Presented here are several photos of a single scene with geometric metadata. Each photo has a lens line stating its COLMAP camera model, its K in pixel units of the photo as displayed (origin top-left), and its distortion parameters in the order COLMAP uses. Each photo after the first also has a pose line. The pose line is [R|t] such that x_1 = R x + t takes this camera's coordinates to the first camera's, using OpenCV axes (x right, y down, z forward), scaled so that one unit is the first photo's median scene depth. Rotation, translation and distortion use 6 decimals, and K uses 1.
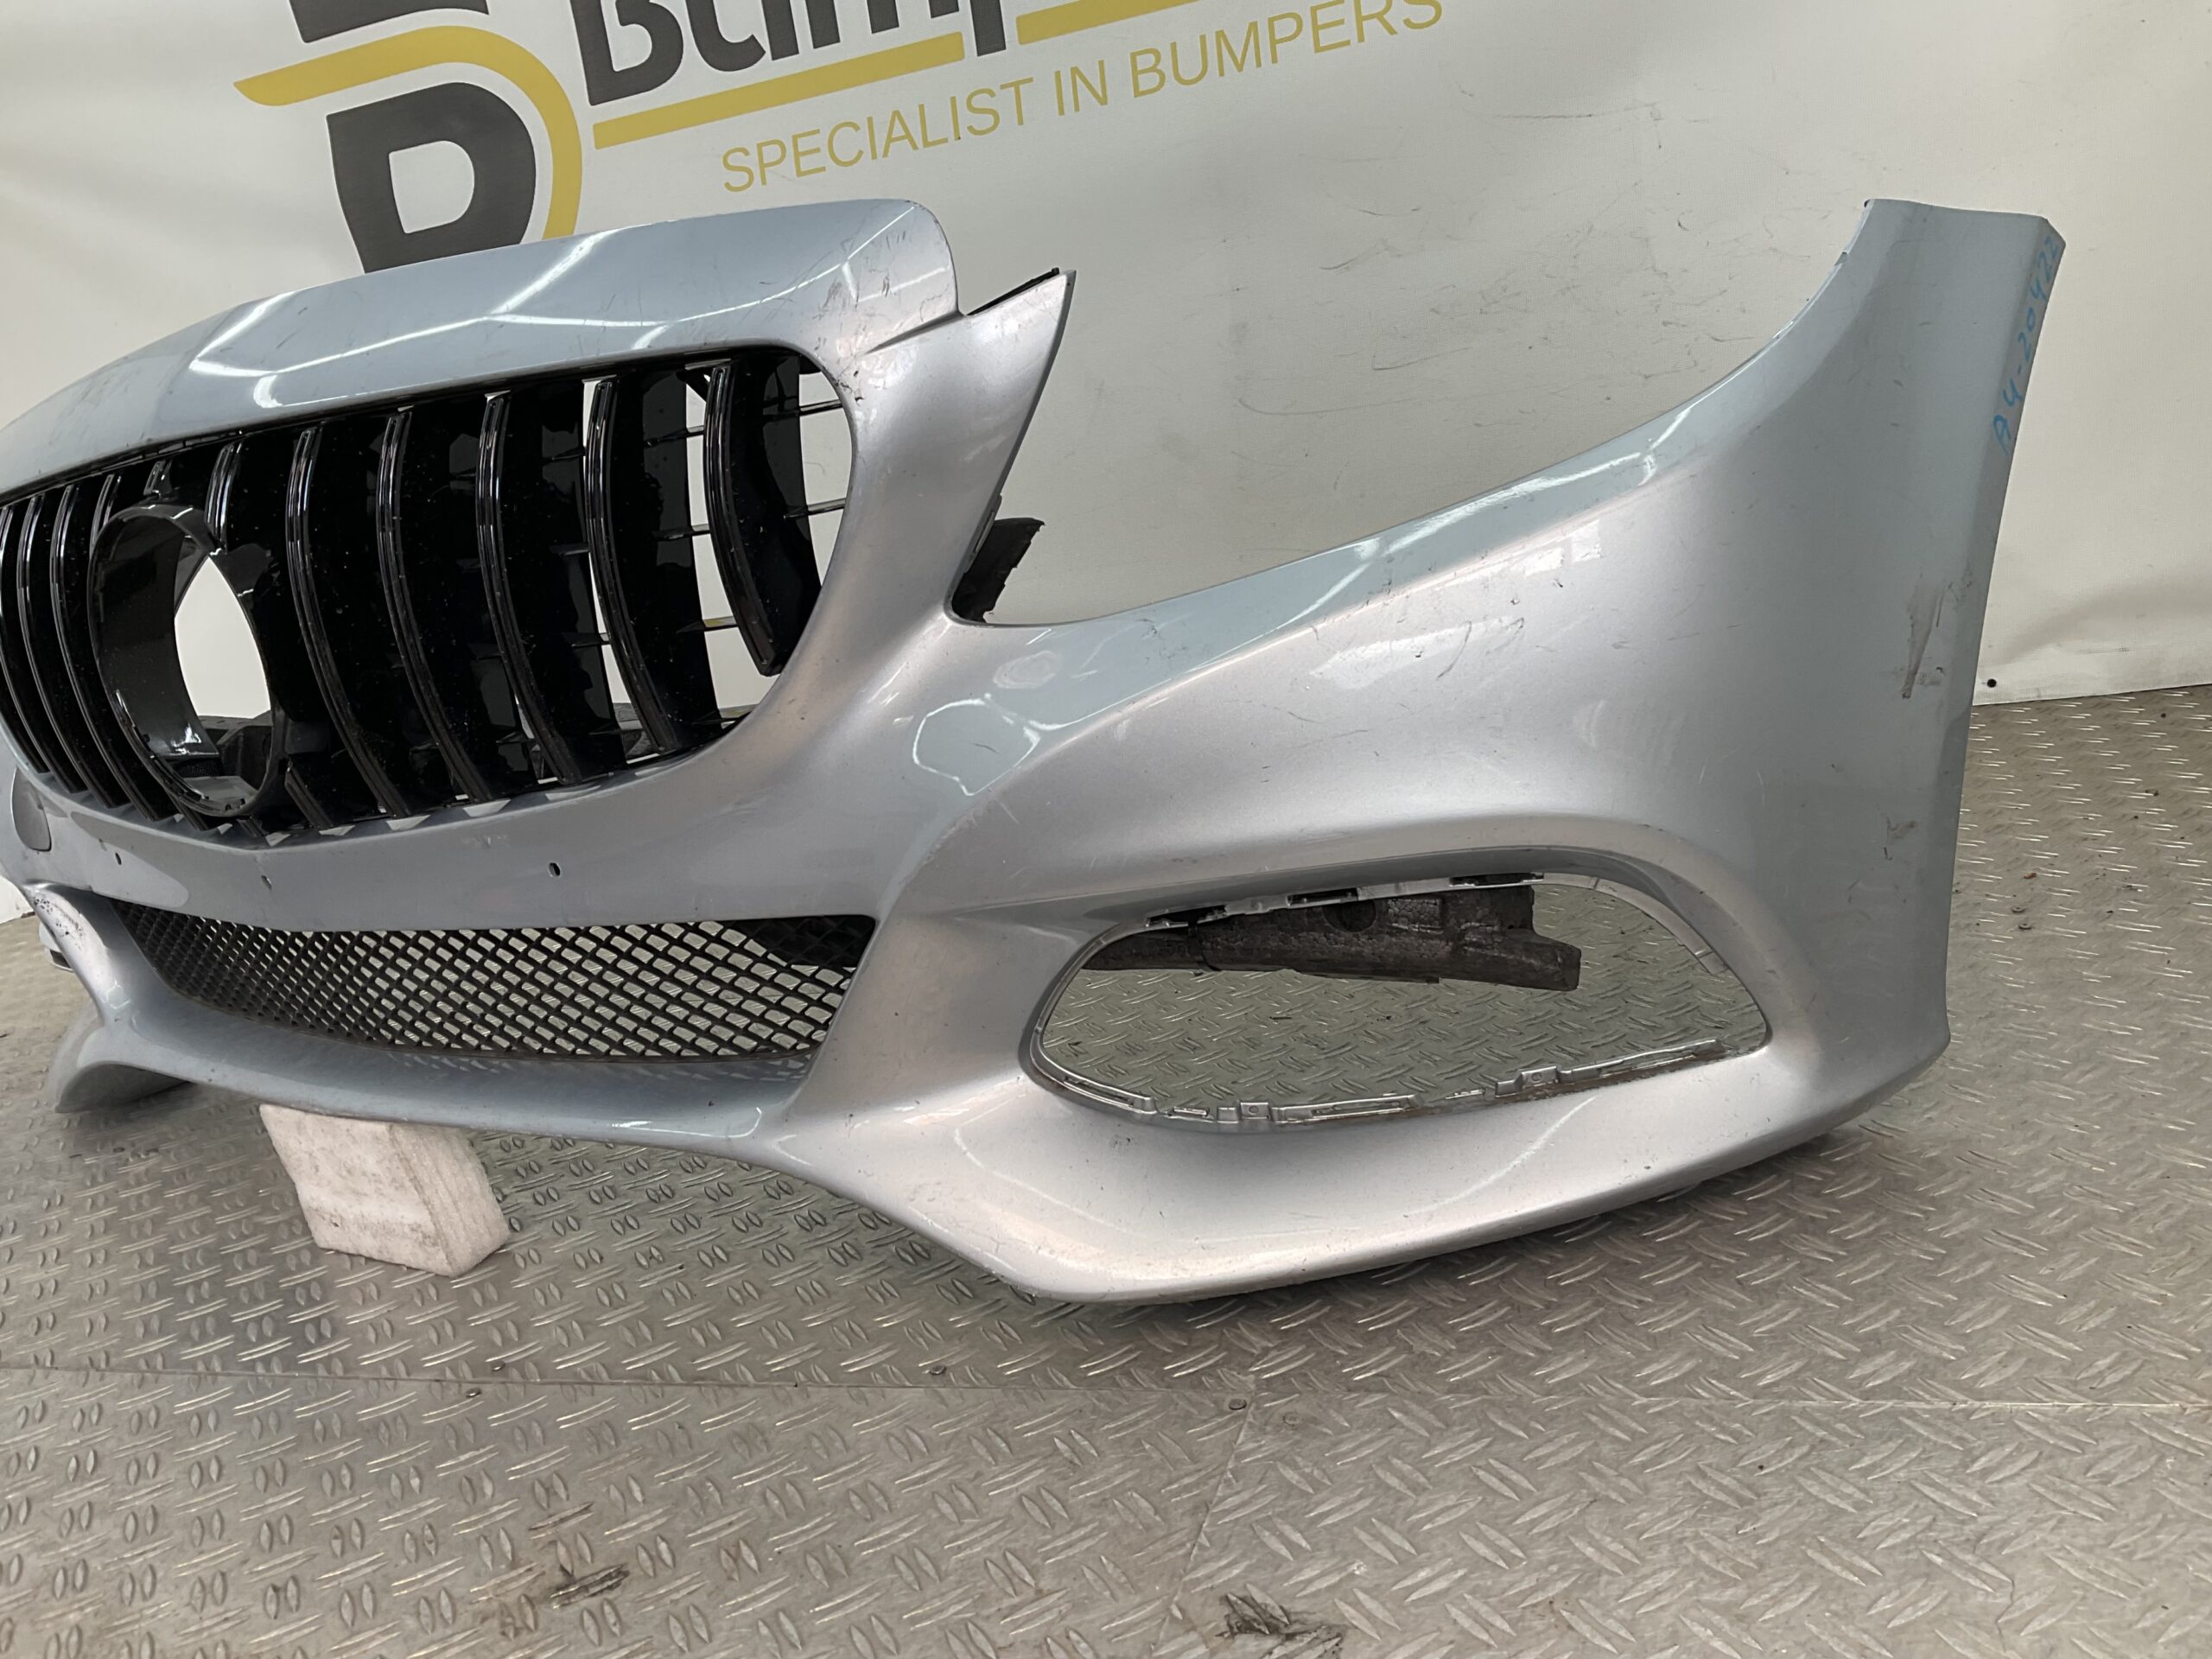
lens RADIAL K [[1846.3, 0, 1095.2], [0, 1846.3, 836.3], [0, 0, 1]] dist [0.039567, -0.084094]
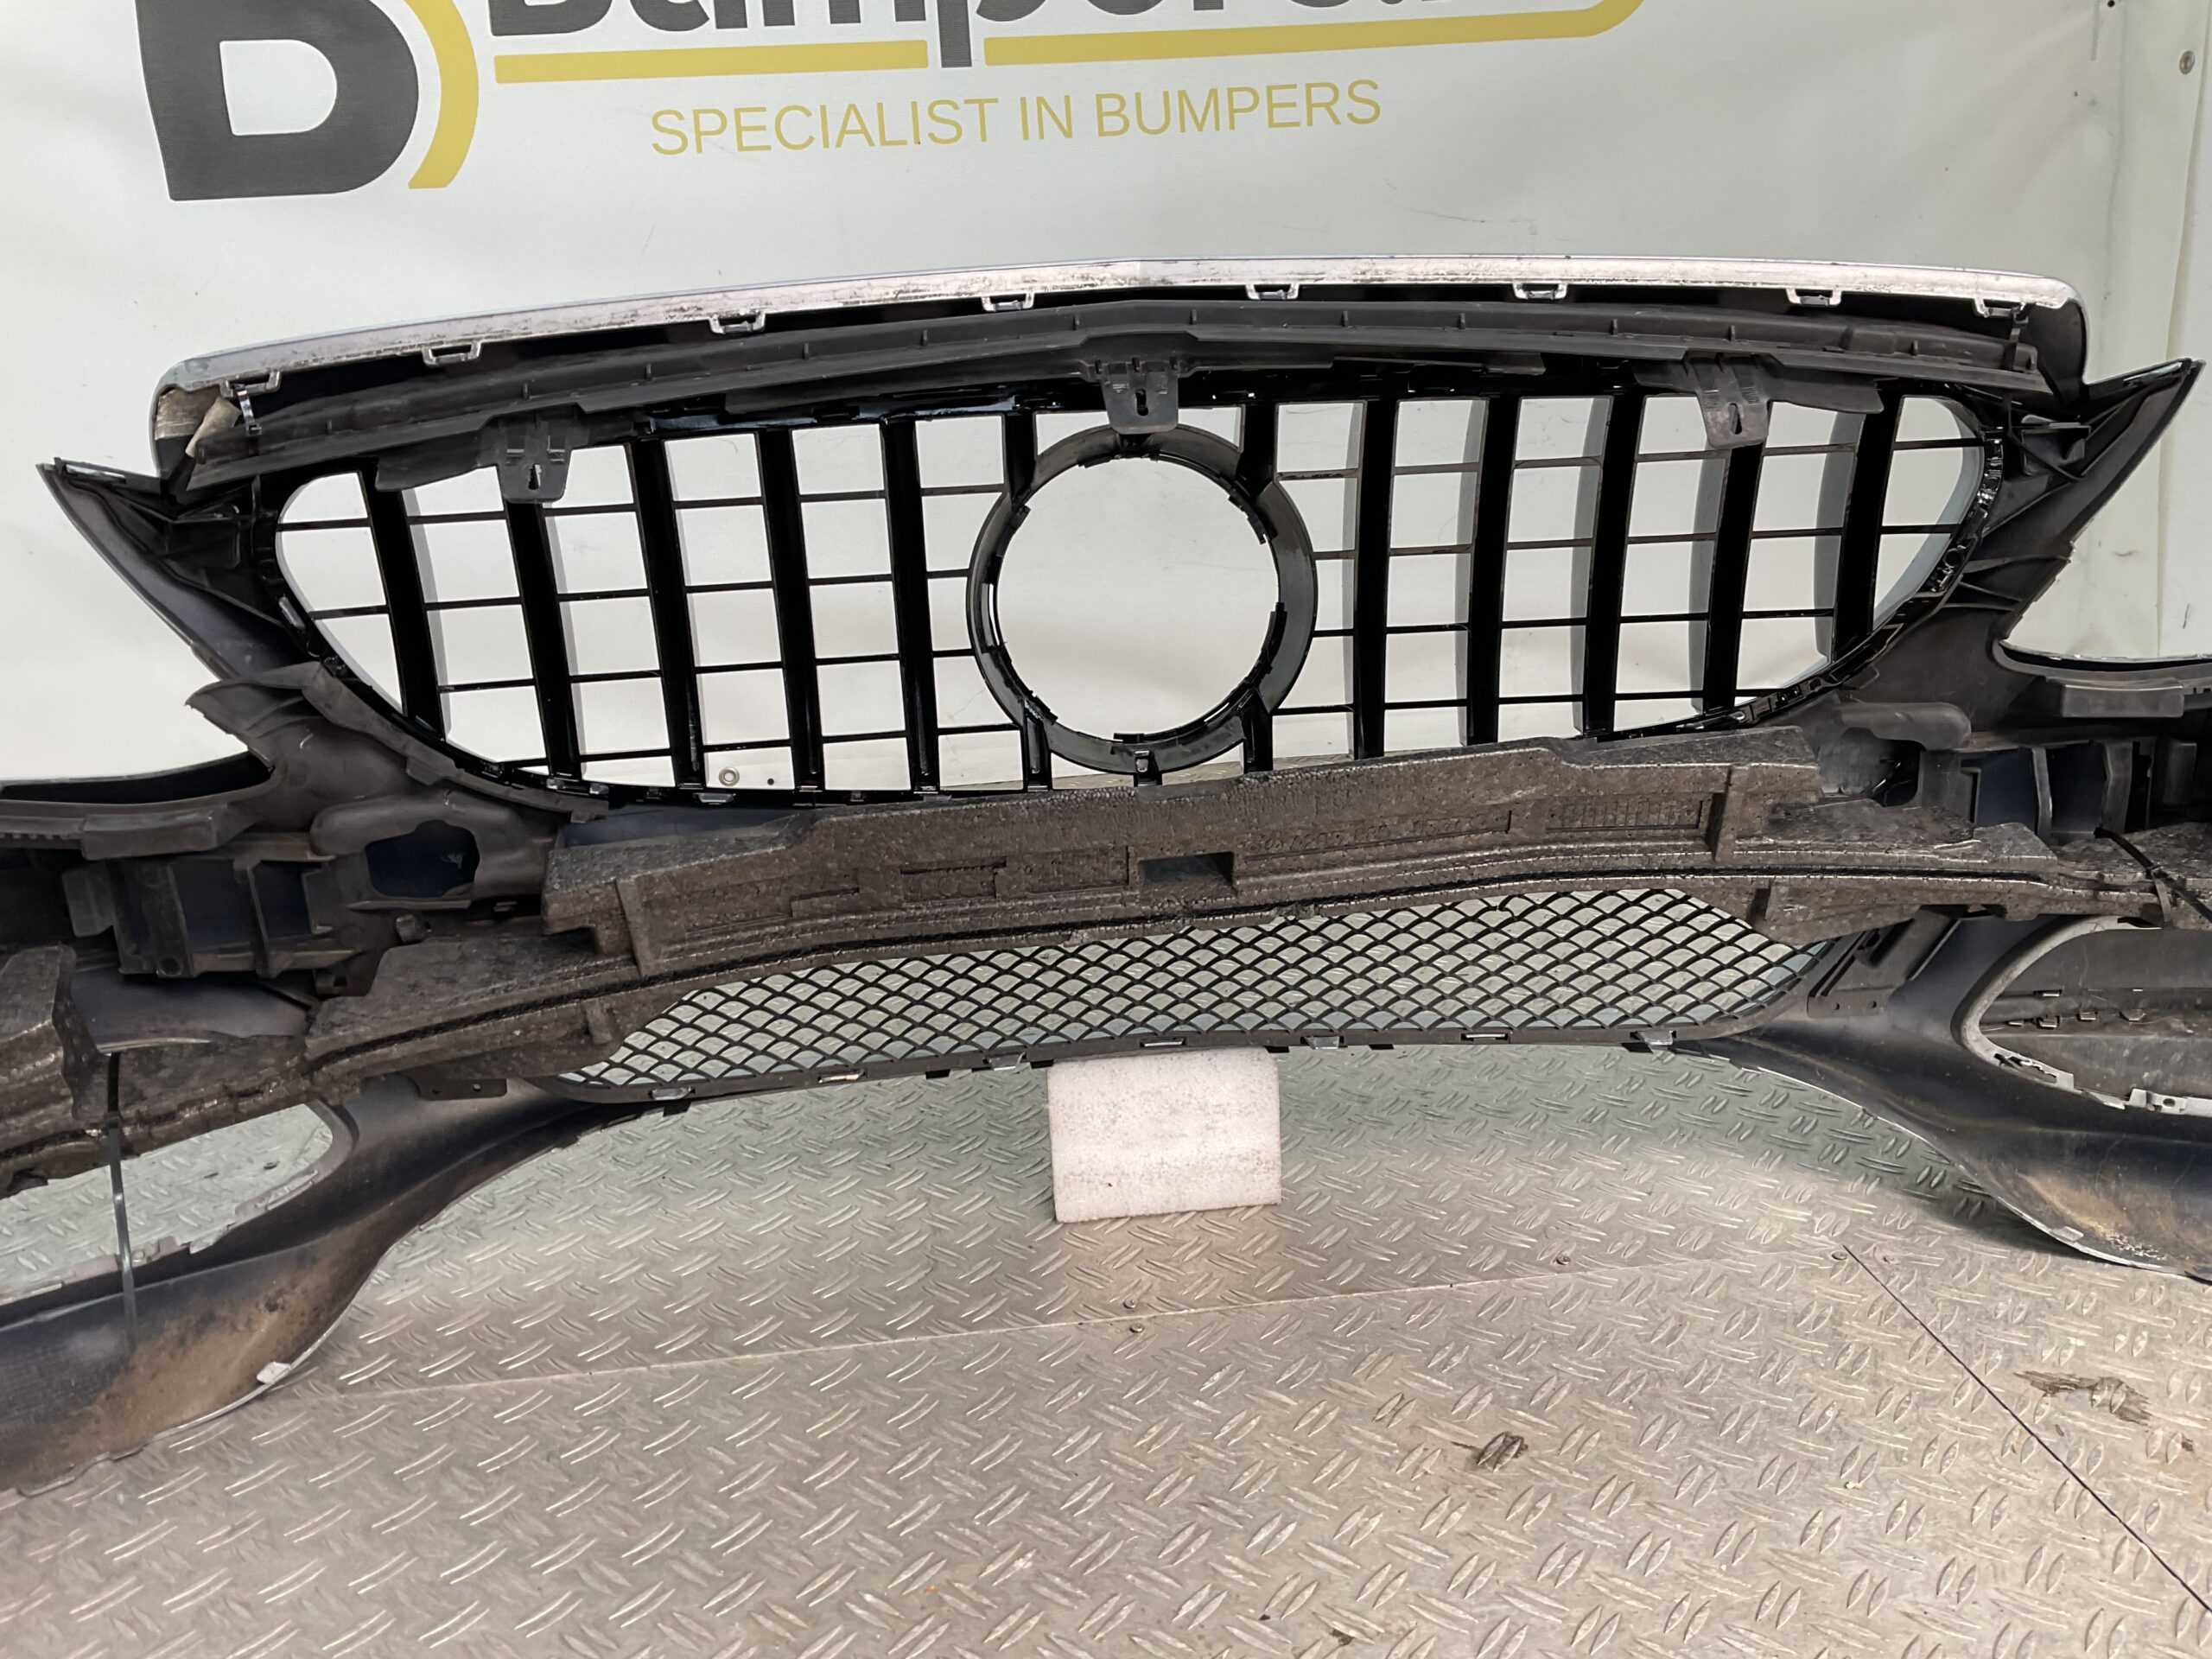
lens RADIAL K [[1846.3, 0, 1114.4], [0, 1846.3, 837.0], [0, 0, 1]] dist [0.039567, -0.084094]
pose [[0.905106, 0.009269, 0.425084, -0.406574], [-0.010440, 0.999945, 0.000425, 0.007320], [-0.425057, -0.004823, 0.905154, 0.019770]]
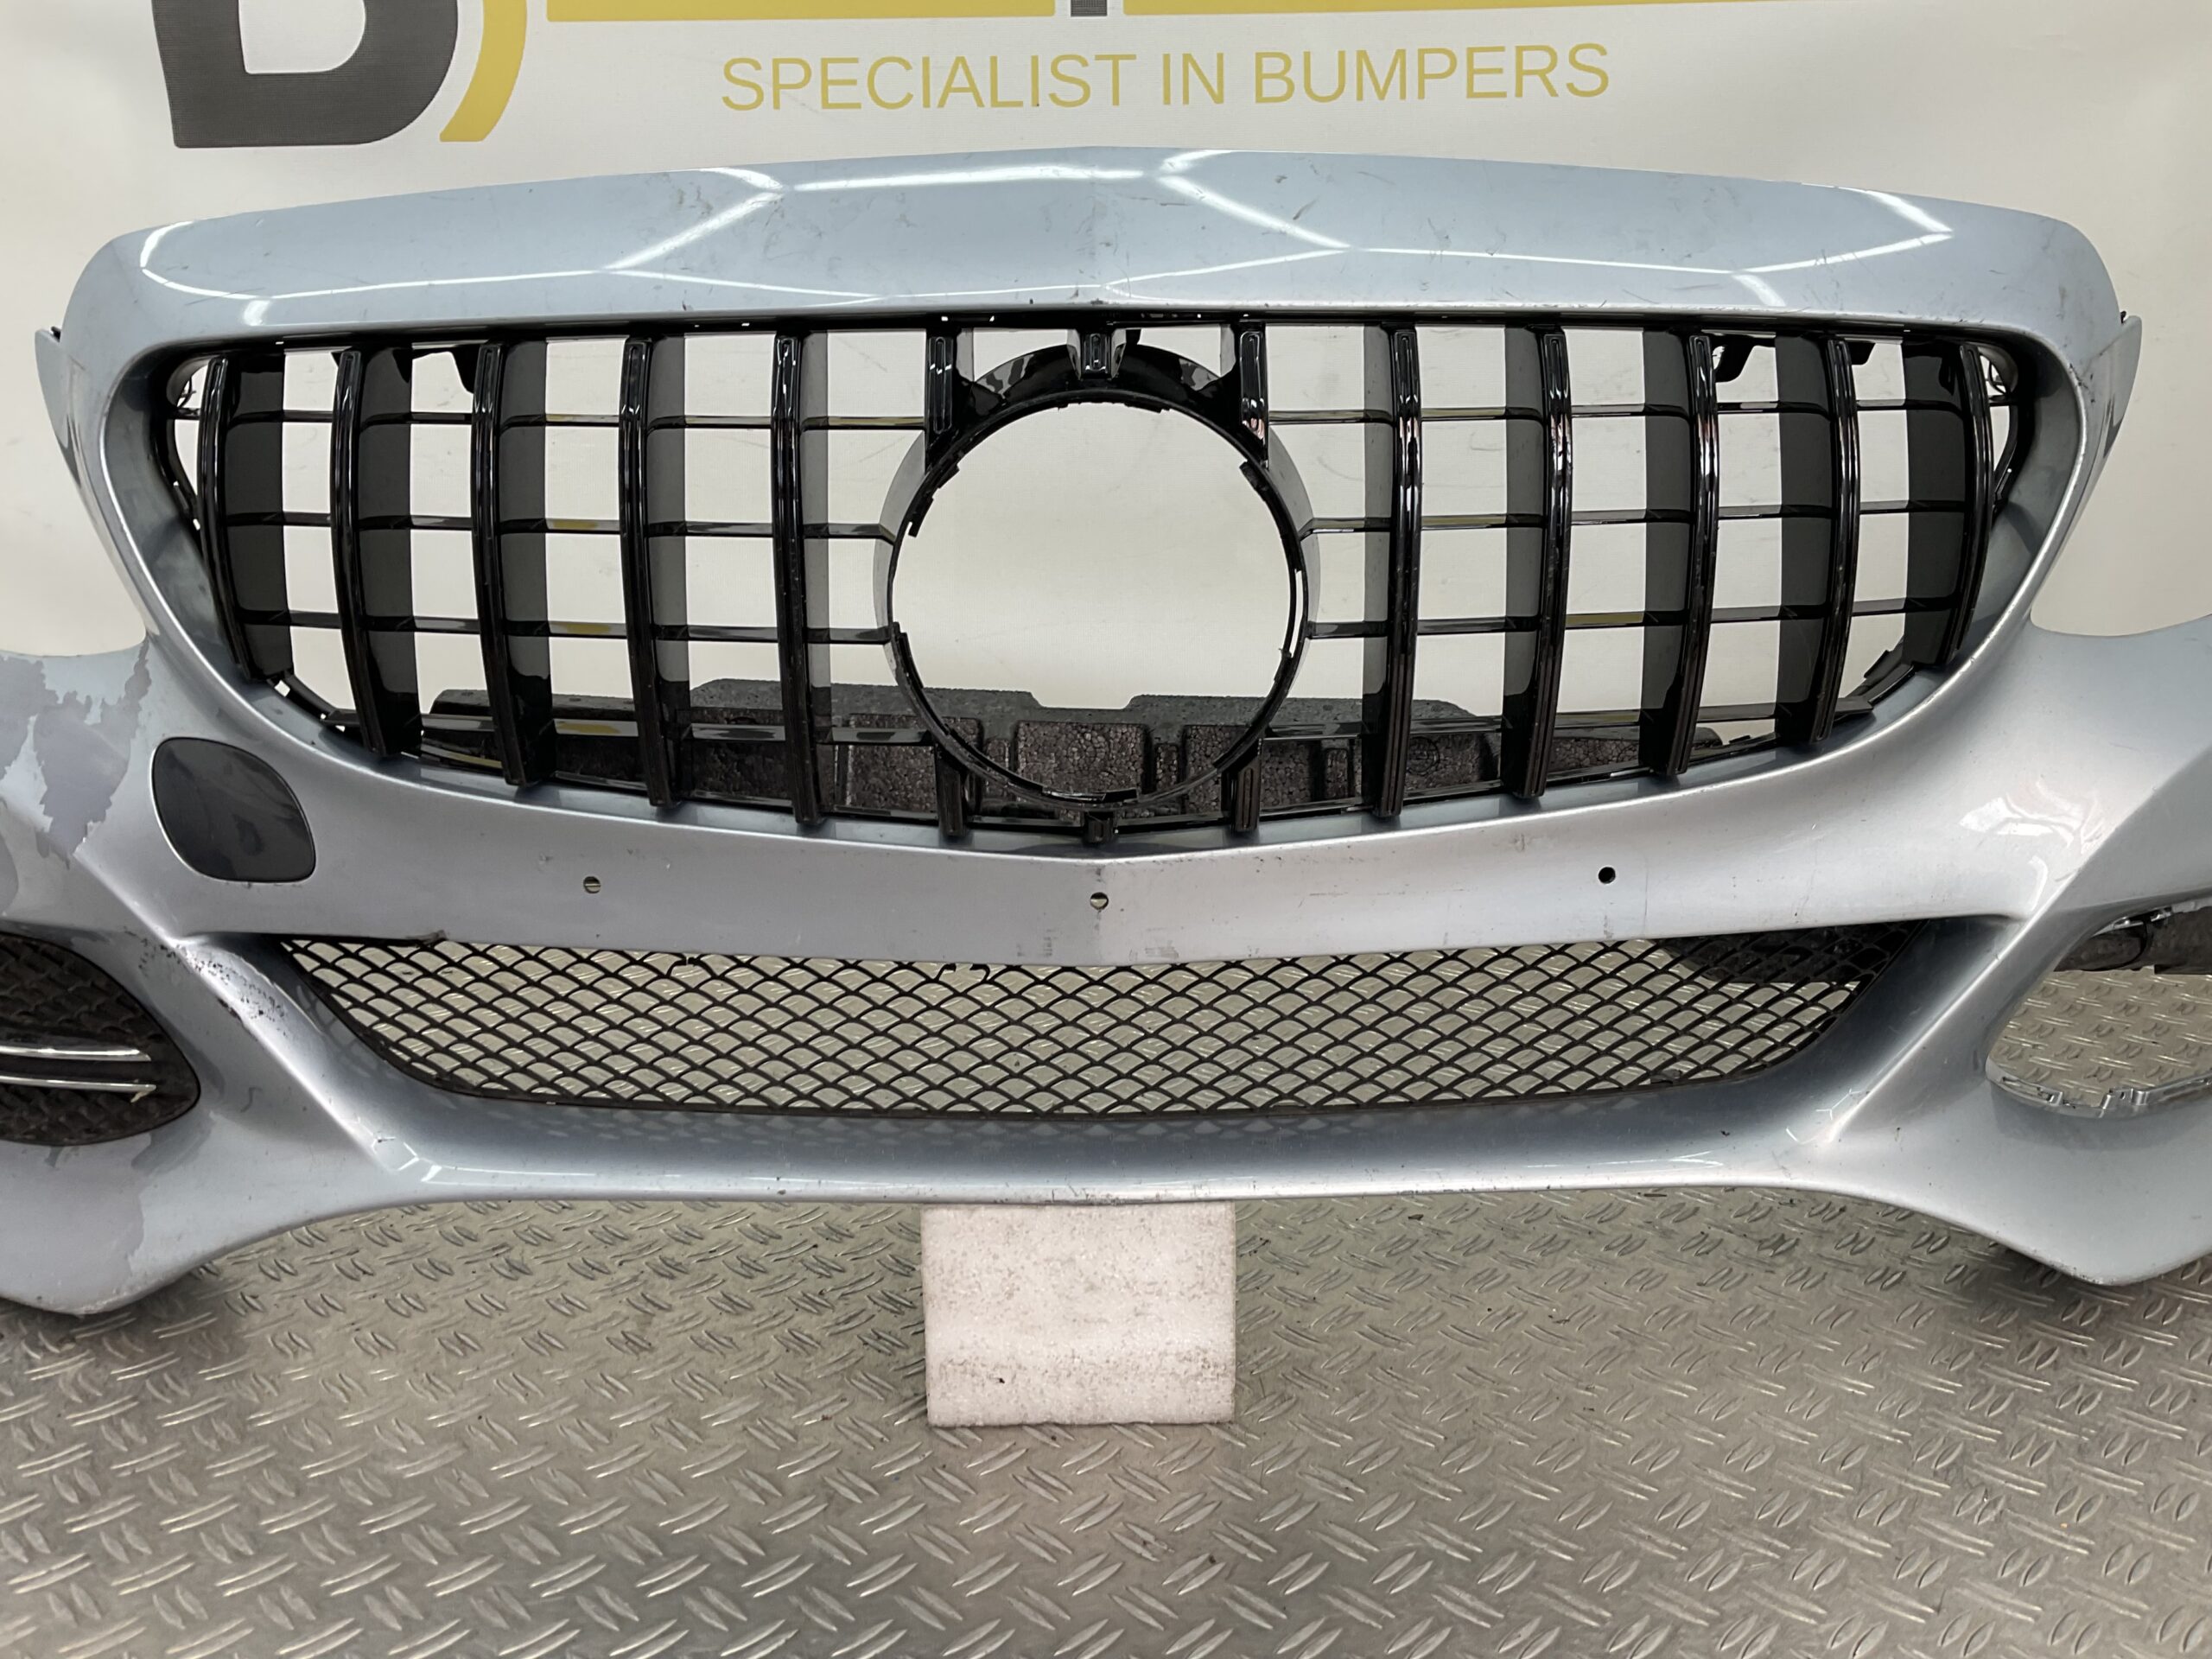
lens RADIAL K [[1846.3, 0, 1112.6], [0, 1846.3, 836.7], [0, 0, 1]] dist [0.039567, -0.084094]
pose [[0.940893, 0.087908, 0.327096, -0.288353], [-0.078139, 0.996018, -0.042914, -0.007265], [-0.329566, 0.014819, 0.944016, 0.187155]]
